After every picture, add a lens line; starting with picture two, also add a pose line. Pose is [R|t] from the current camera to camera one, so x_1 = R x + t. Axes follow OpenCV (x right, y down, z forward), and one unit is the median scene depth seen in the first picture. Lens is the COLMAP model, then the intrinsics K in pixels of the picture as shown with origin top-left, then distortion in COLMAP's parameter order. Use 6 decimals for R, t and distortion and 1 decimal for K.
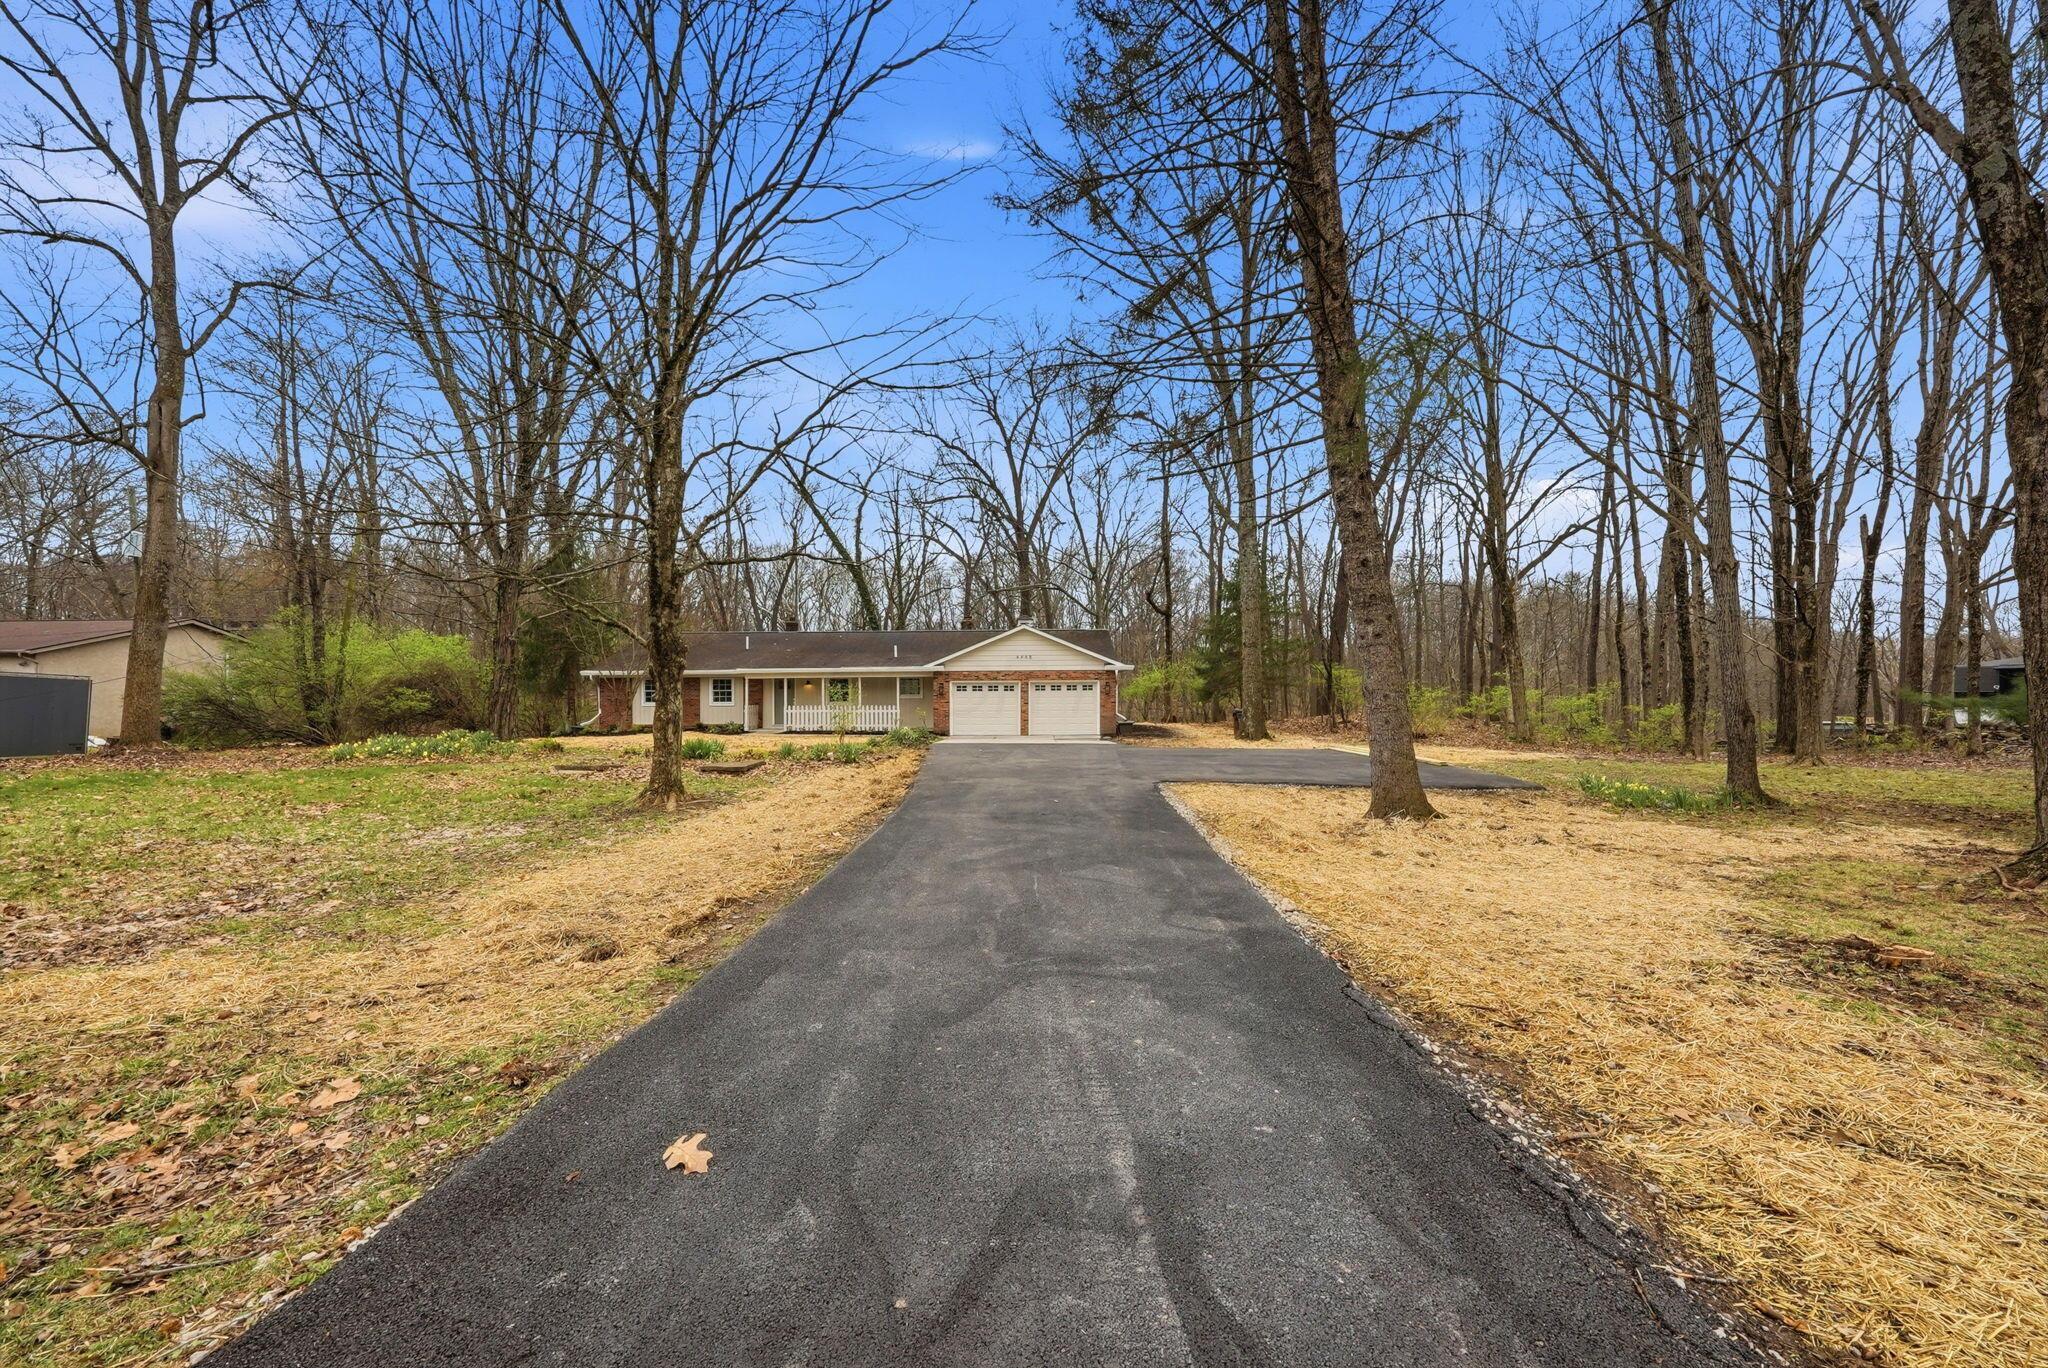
lens RADIAL K [[706.5, 0, 1030.8], [0, 706.5, 679.1], [0, 0, 1]] dist [-0.036025, 0.006677]
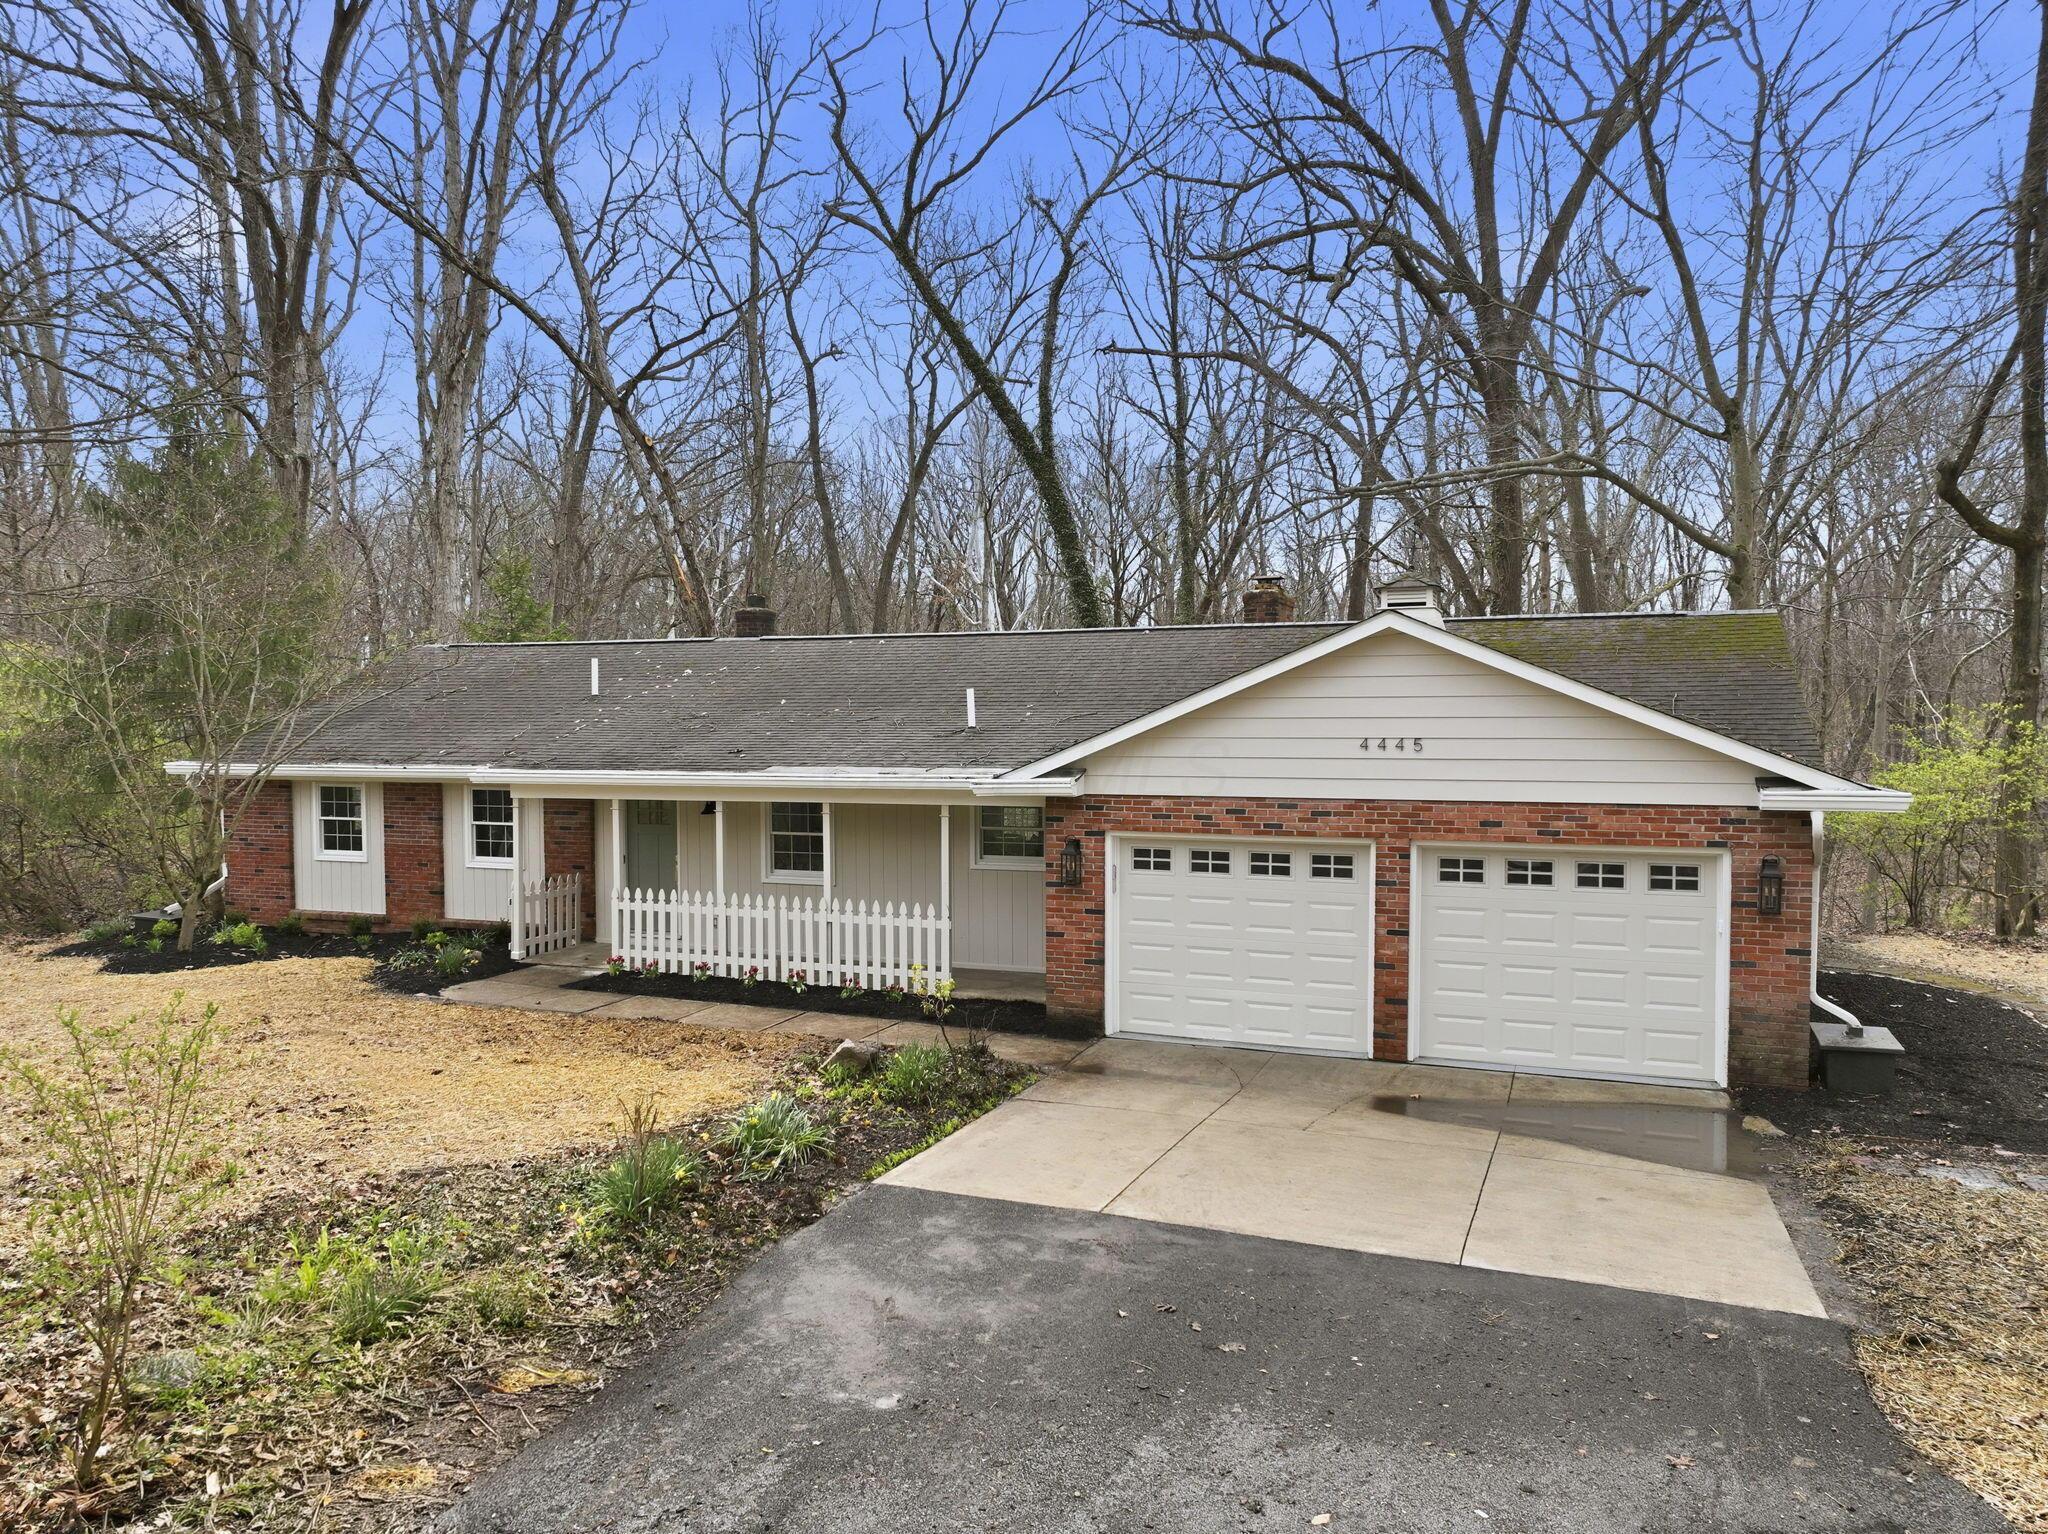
lens RADIAL K [[1436.1, 0, 1024.0], [0, 1436.1, 767.0], [0, 0, 1]] dist [0.004385, 0.005941]
pose [[0.932307, 0.017388, -0.361250, 0.051324], [0.000207, 0.998818, 0.048611, -0.047566], [0.361669, -0.045395, 0.931201, 0.483415]]
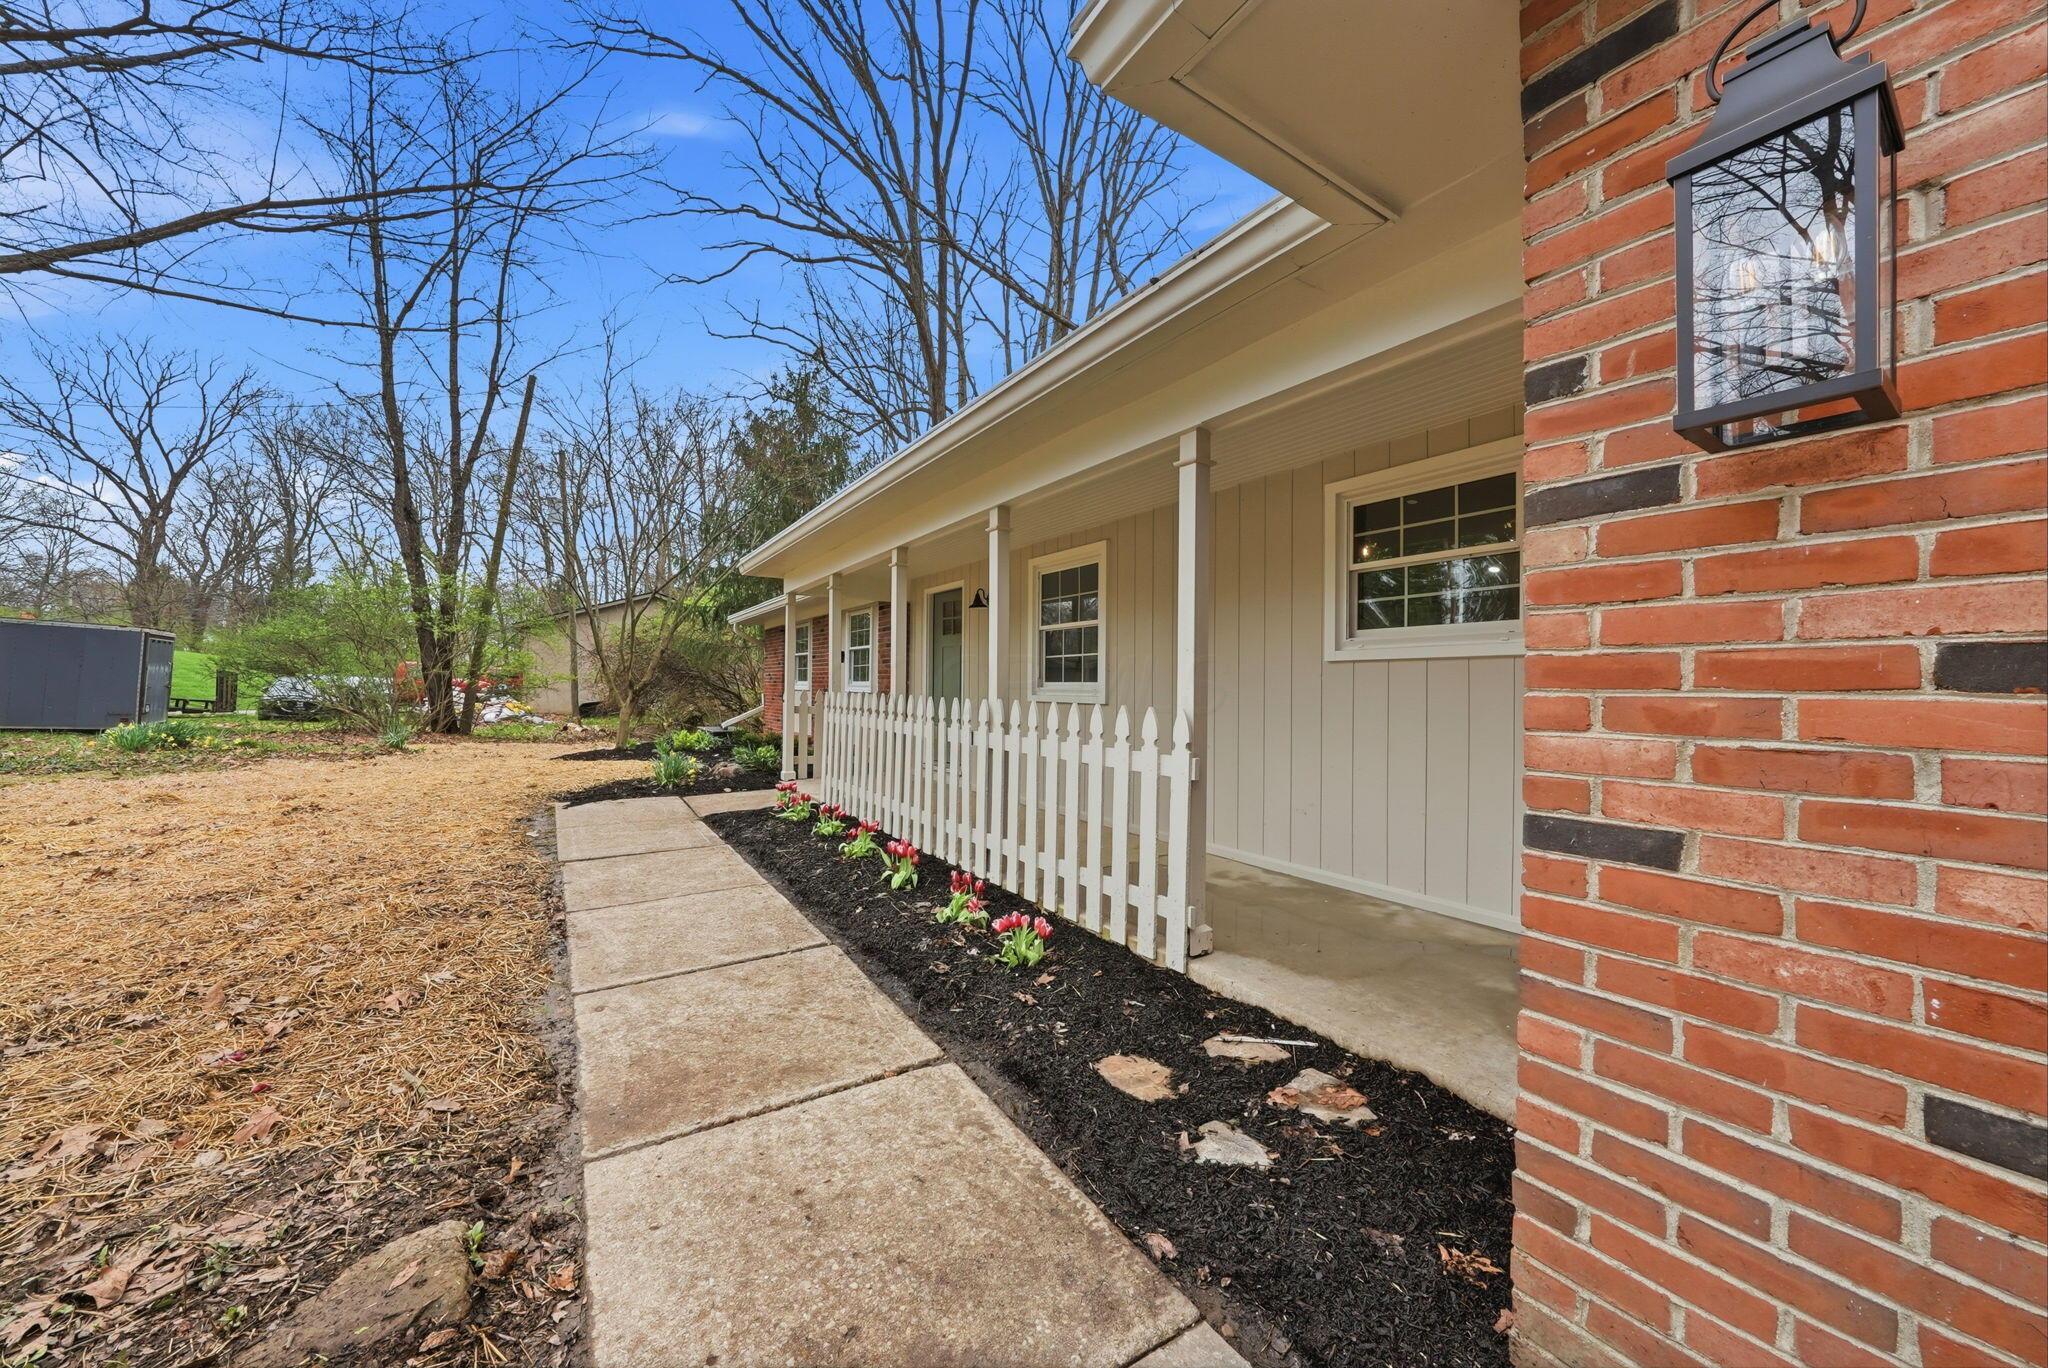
lens RADIAL K [[706.5, 0, 1030.8], [0, 706.5, 679.1], [0, 0, 1]] dist [-0.036025, 0.006677]
pose [[0.562083, 0.003837, -0.827072, -0.119161], [-0.003034, 0.999992, 0.002577, 0.033248], [0.827075, 0.001061, 0.562090, 0.944104]]
